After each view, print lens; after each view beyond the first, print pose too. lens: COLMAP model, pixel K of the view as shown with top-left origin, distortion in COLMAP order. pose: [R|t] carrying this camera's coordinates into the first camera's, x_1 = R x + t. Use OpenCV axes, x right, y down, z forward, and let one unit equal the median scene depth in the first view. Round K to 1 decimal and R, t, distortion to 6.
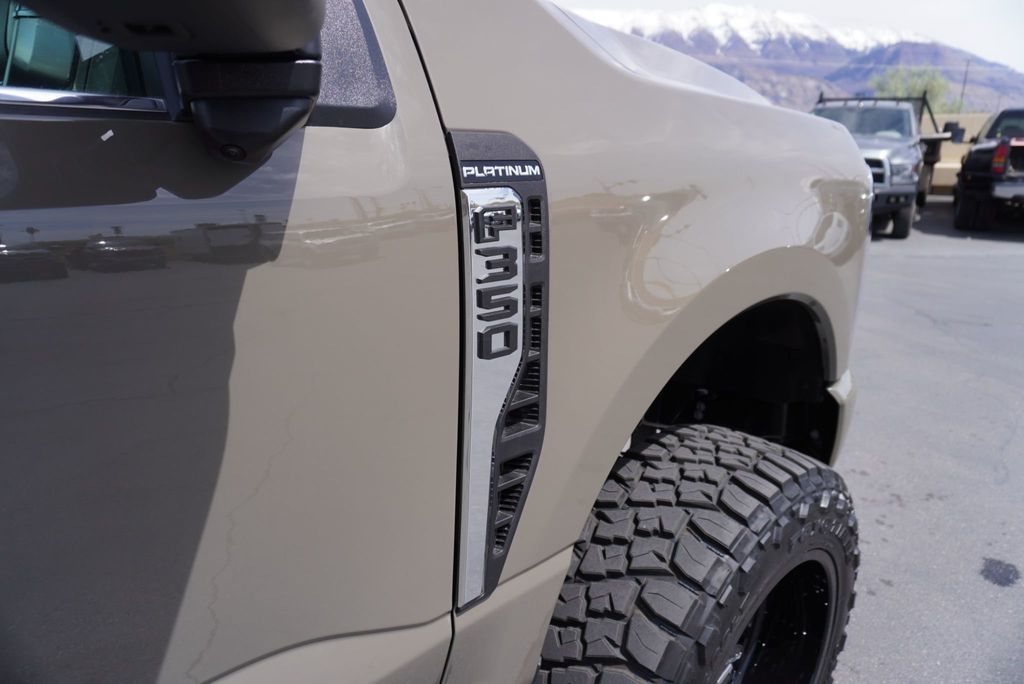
lens RADIAL K [[682.9, 0, 503.7], [0, 682.9, 347.0], [0, 0, 1]] dist [-0.044438, 0.033653]
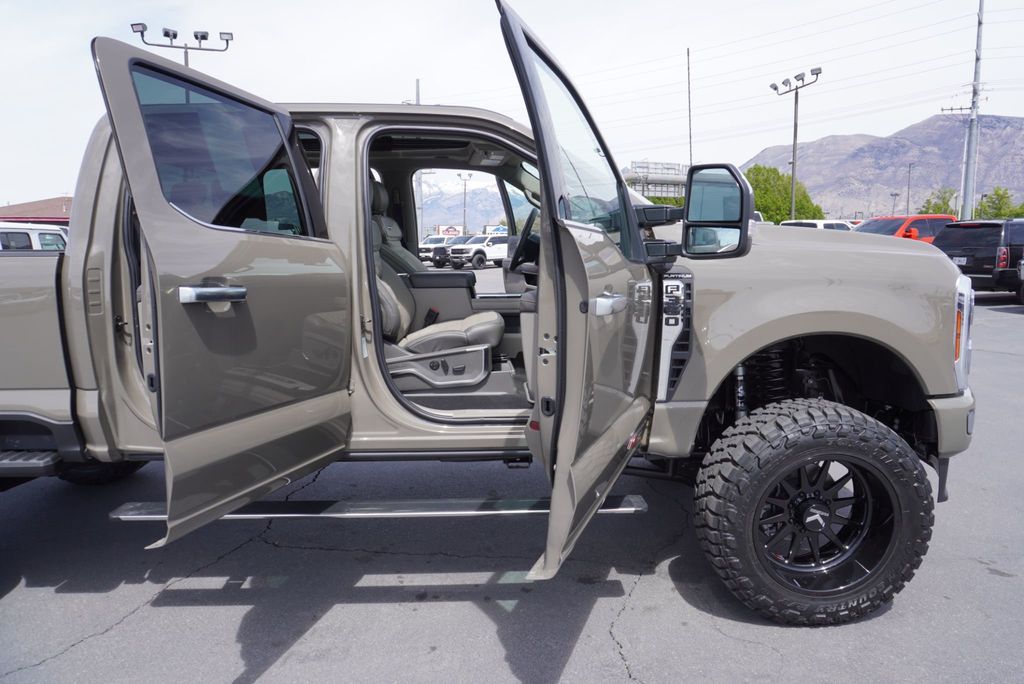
lens RADIAL K [[682.9, 0, 503.7], [0, 682.9, 347.0], [0, 0, 1]] dist [-0.044438, 0.033653]
pose [[0.740407, 0.079139, -0.667483, 0.785913], [-0.182696, 0.979353, -0.086541, 0.269242], [0.646853, 0.186022, 0.739579, -1.002041]]
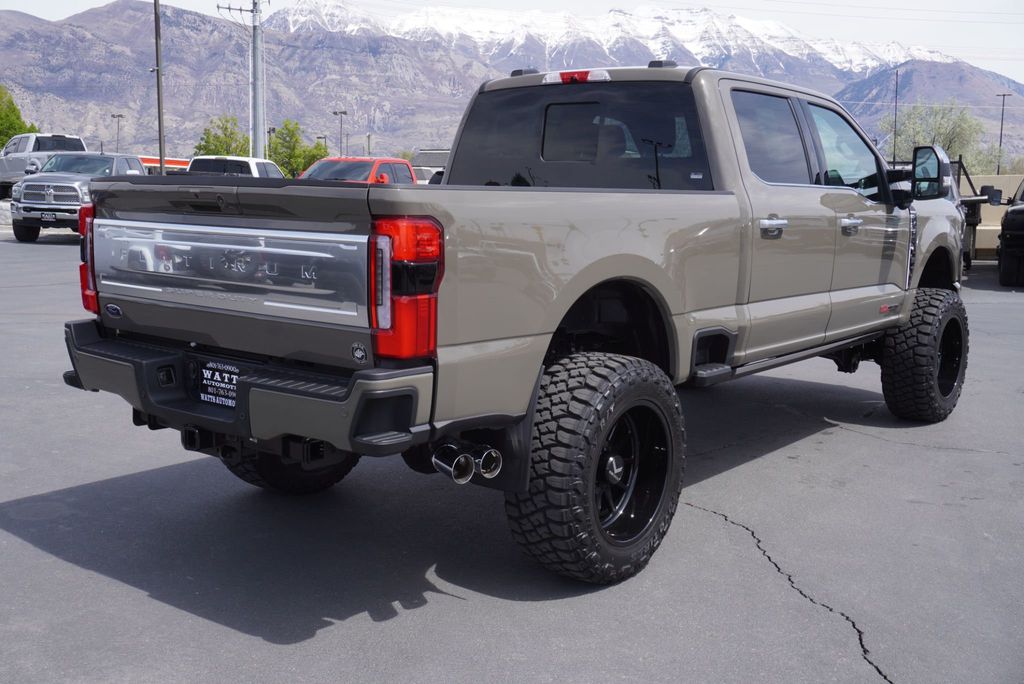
lens RADIAL K [[1105.9, 0, 512.1], [0, 1105.9, 371.1], [0, 0, 1]] dist [0.047985, -0.018115]
pose [[0.986737, -0.022590, 0.160748, -2.251760], [0.045408, 0.989148, -0.139733, 1.033952], [-0.155847, 0.145179, 0.977054, -3.472639]]
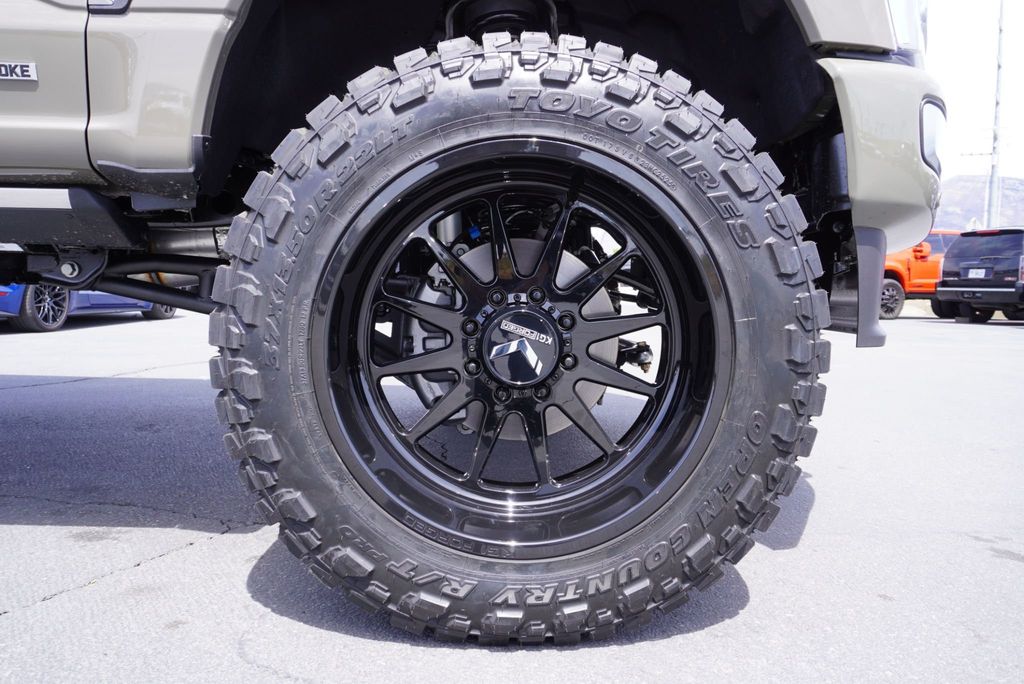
lens RADIAL K [[722.3, 0, 510.6], [0, 722.3, 338.6], [0, 0, 1]] dist [-0.023188, -0.001788]
pose [[0.743098, 0.051699, -0.667182, 0.713011], [-0.221467, 0.959827, -0.172292, 0.508060], [0.631472, 0.275789, 0.724695, 0.335644]]
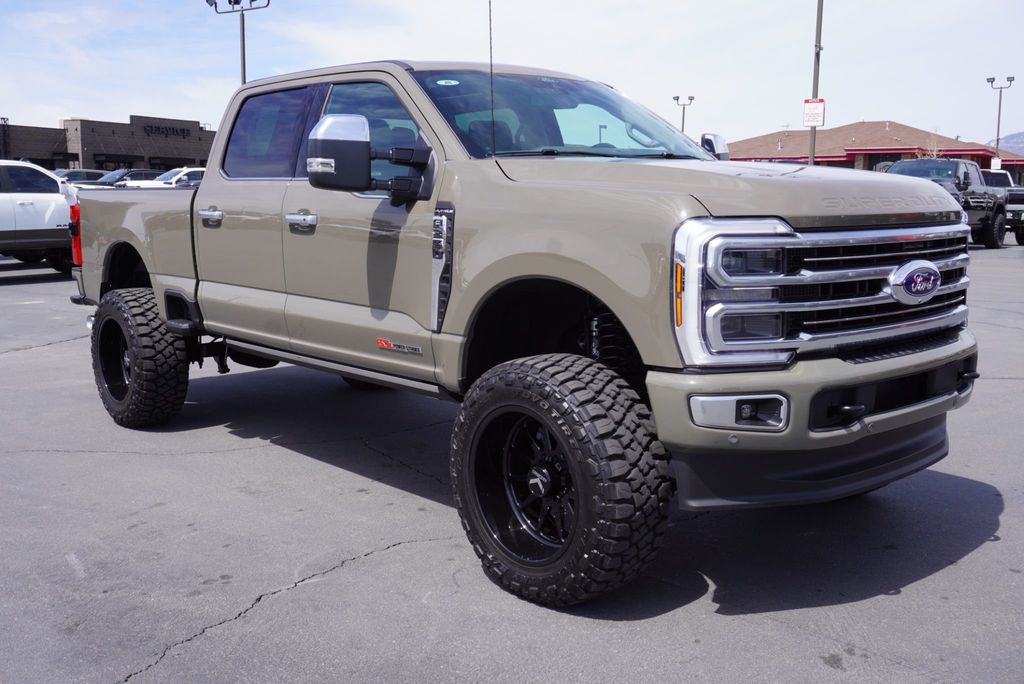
lens RADIAL K [[998.8, 0, 484.1], [0, 998.8, 341.4], [0, 0, 1]] dist [0.011154, 0.020509]
pose [[-0.055539, 0.126463, -0.990415, 2.474854], [-0.298327, 0.944532, 0.137334, -0.175074], [0.952847, 0.303095, -0.014731, 0.655730]]
